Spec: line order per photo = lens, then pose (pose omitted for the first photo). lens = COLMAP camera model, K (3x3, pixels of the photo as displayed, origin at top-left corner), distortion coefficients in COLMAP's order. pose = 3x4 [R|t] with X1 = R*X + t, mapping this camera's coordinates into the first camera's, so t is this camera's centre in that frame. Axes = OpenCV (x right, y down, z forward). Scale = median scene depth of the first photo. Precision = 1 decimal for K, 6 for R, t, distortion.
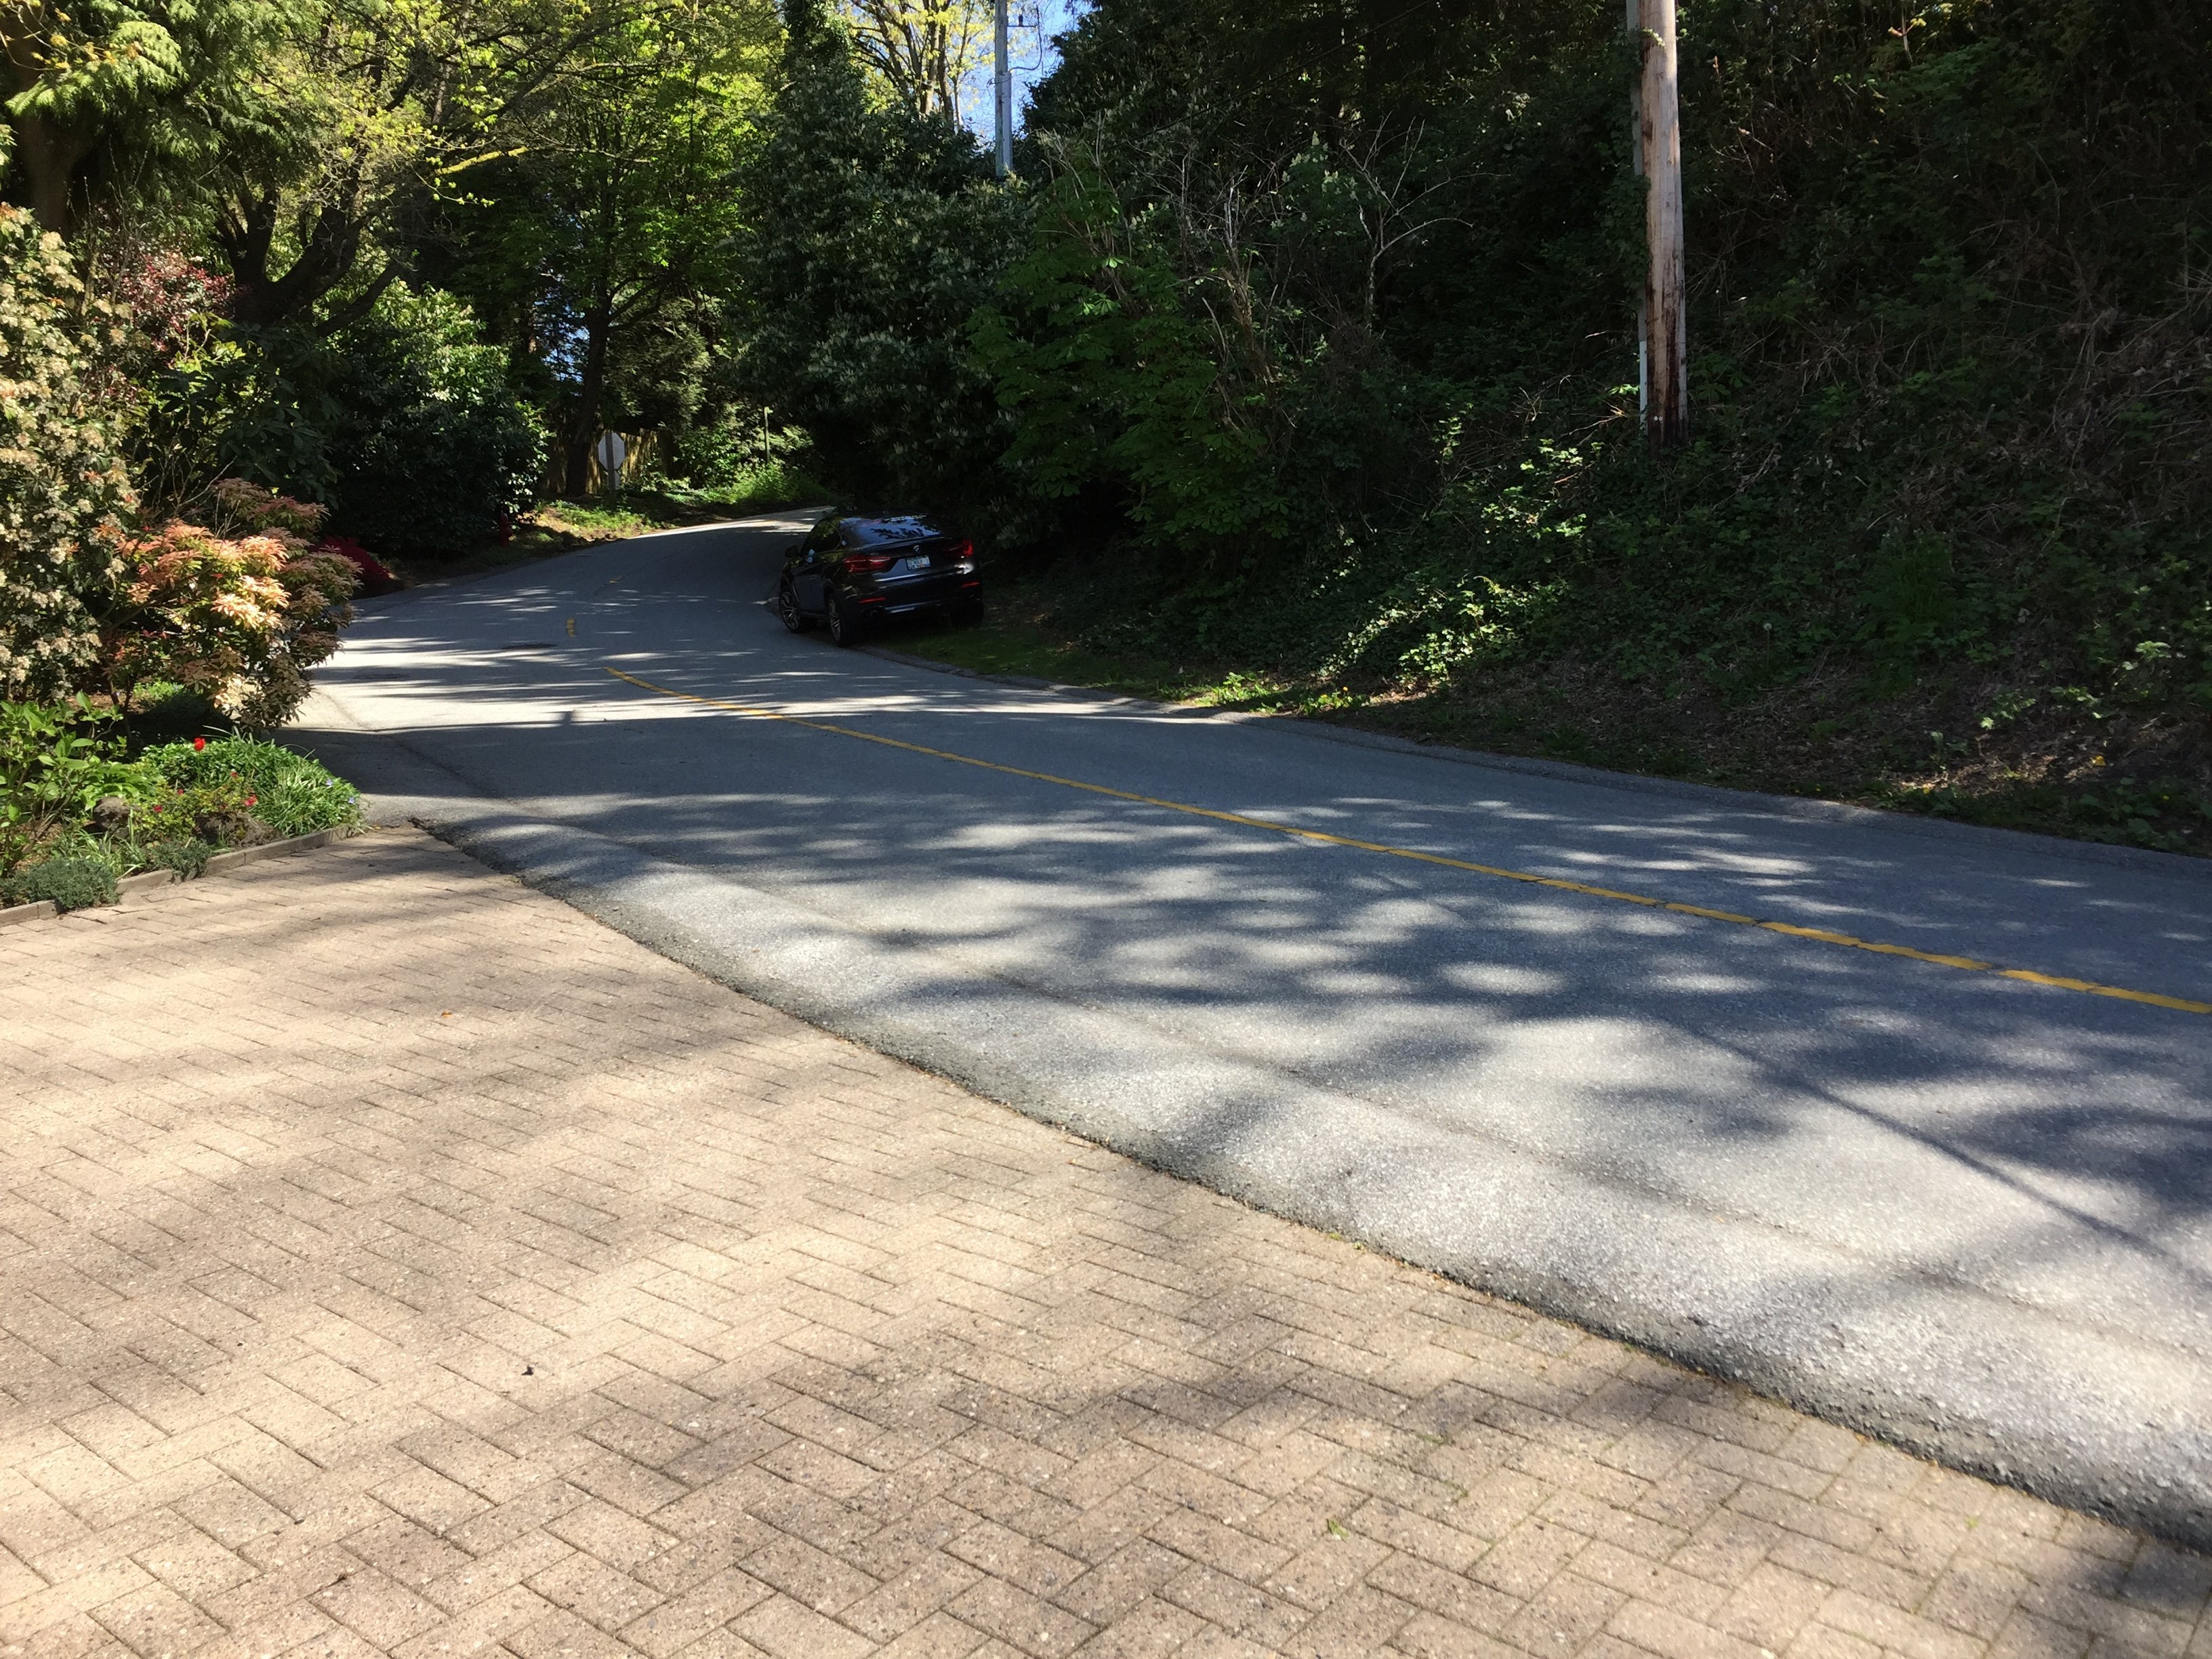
lens RADIAL K [[1880.2, 0, 1164.7], [0, 1880.2, 801.7], [0, 0, 1]] dist [0.042914, -0.082755]
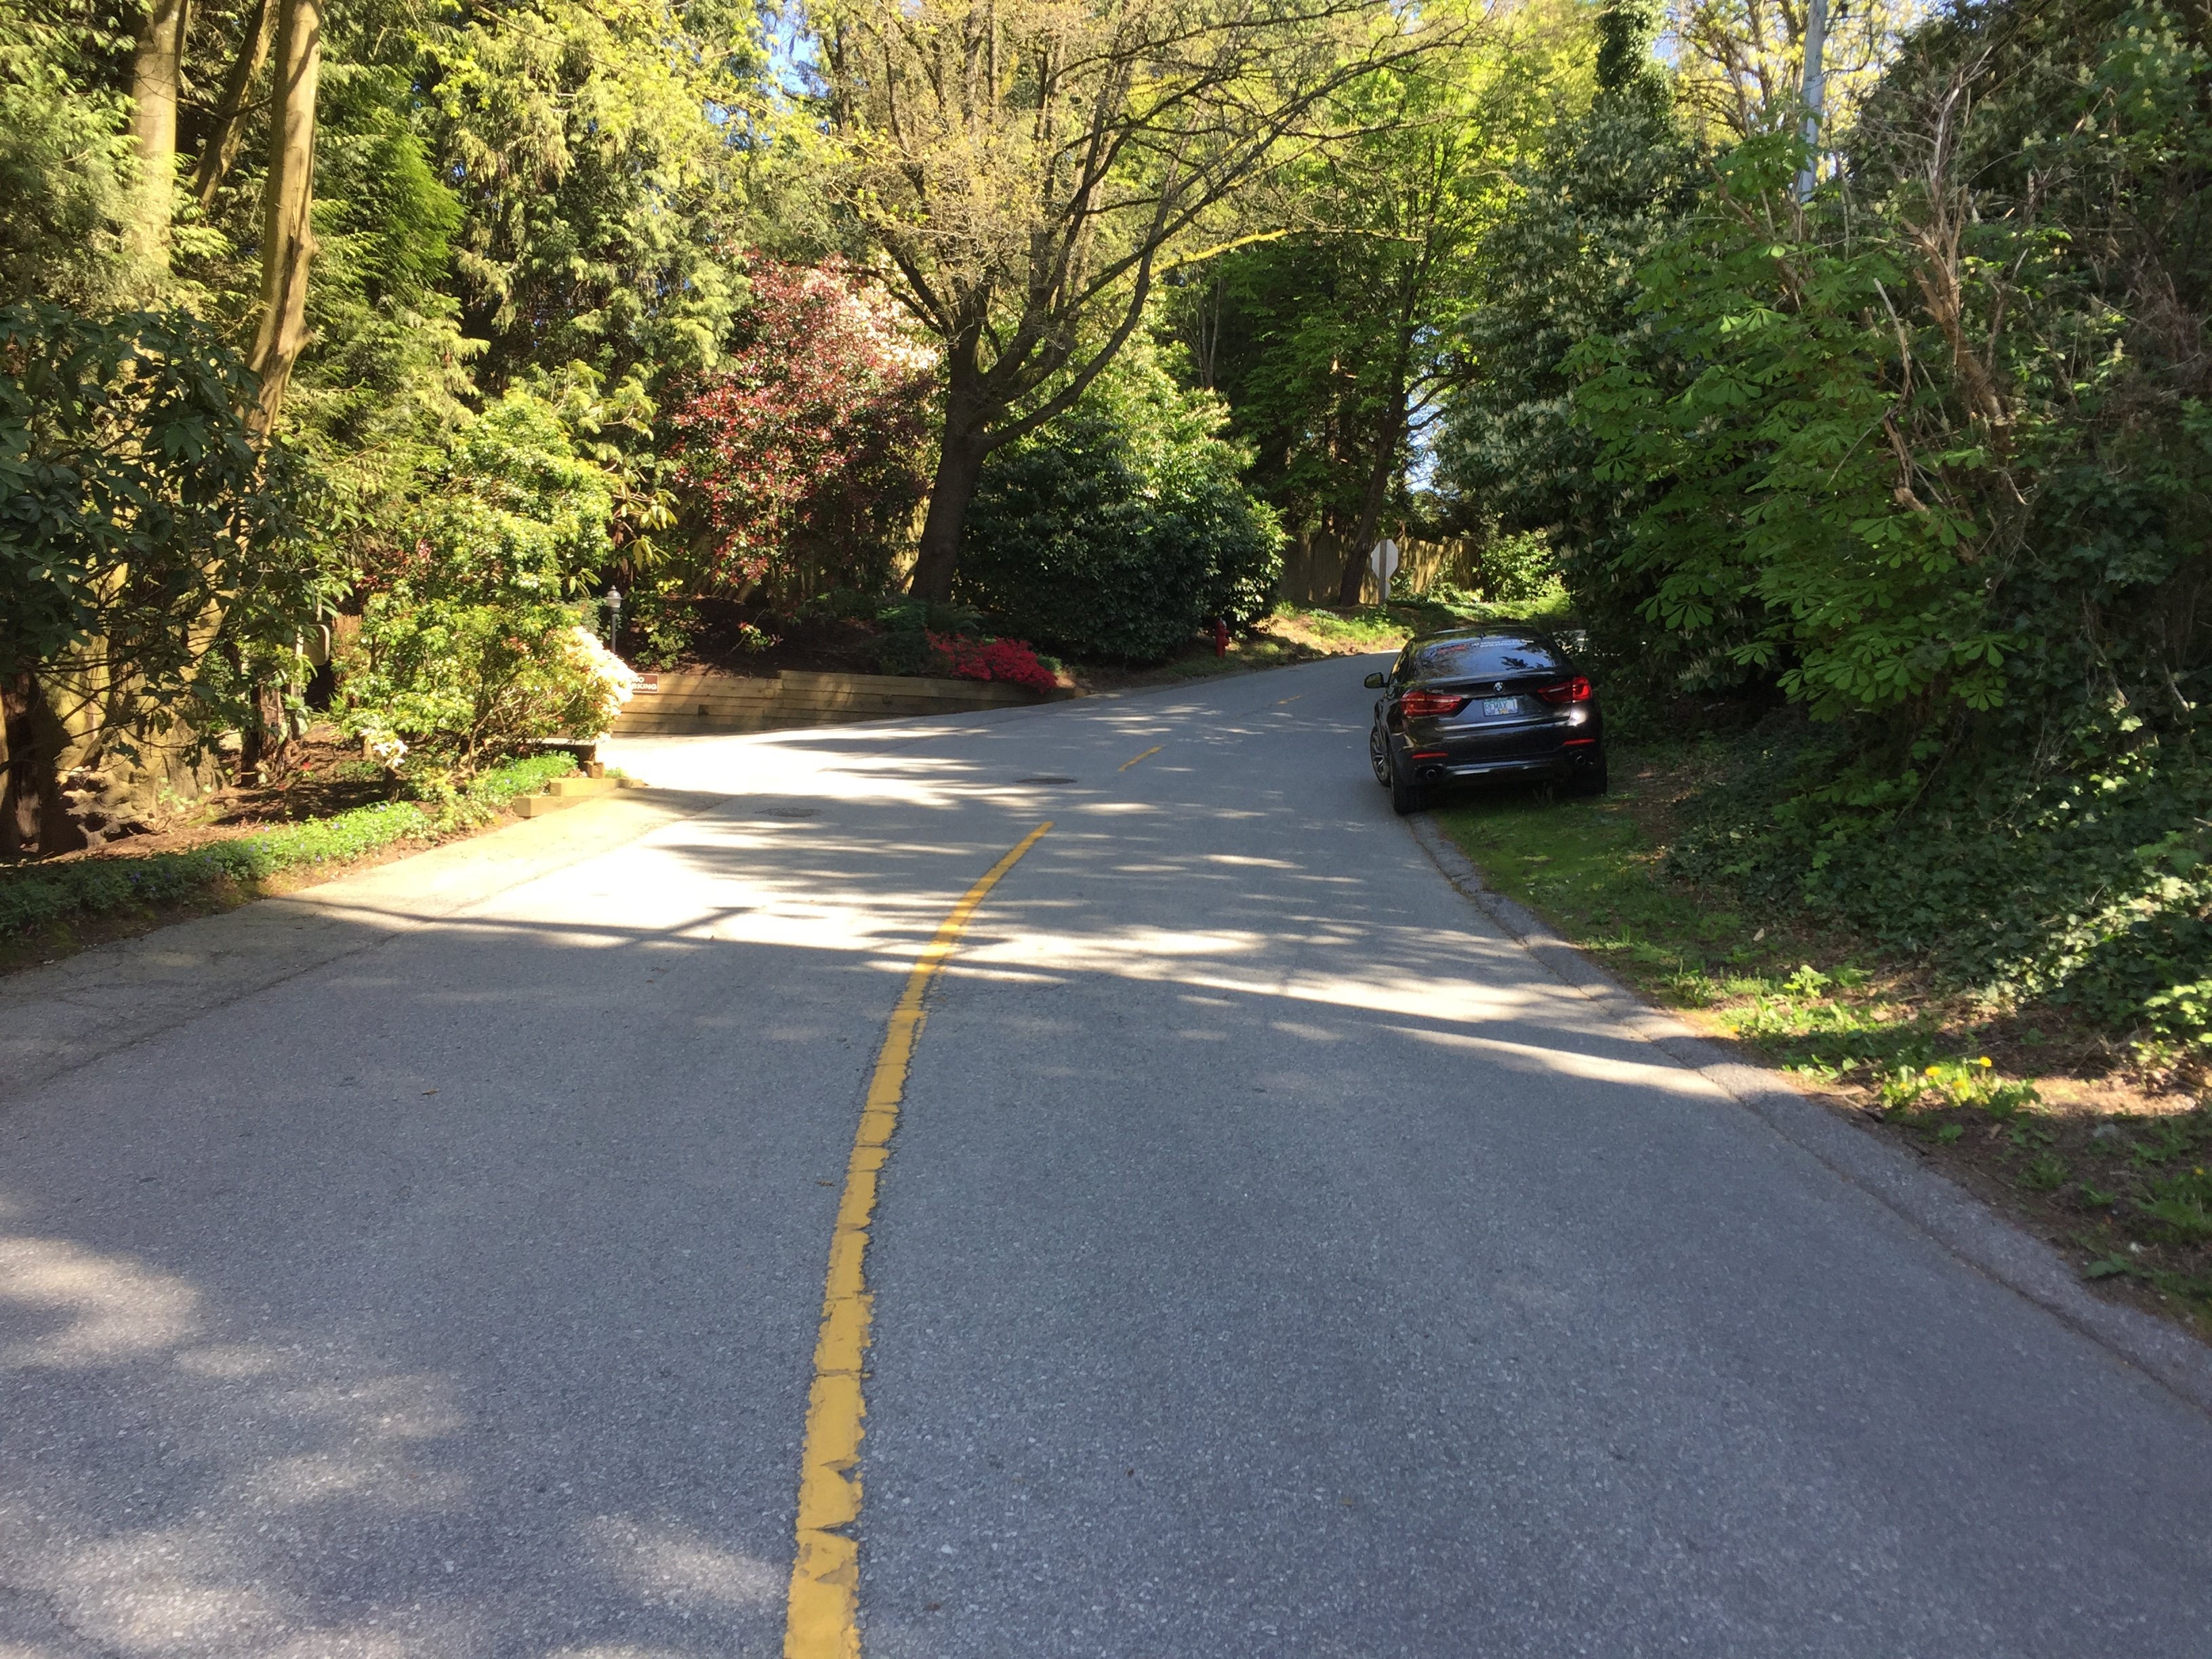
lens RADIAL K [[1857.0, 0, 1110.1], [0, 1857.0, 792.0], [0, 0, 1]] dist [0.098255, -0.163424]
pose [[0.877968, 0.079738, -0.472031, 0.044825], [-0.109806, 0.993285, -0.036446, -0.031891], [0.465955, 0.083830, 0.880828, 0.188736]]
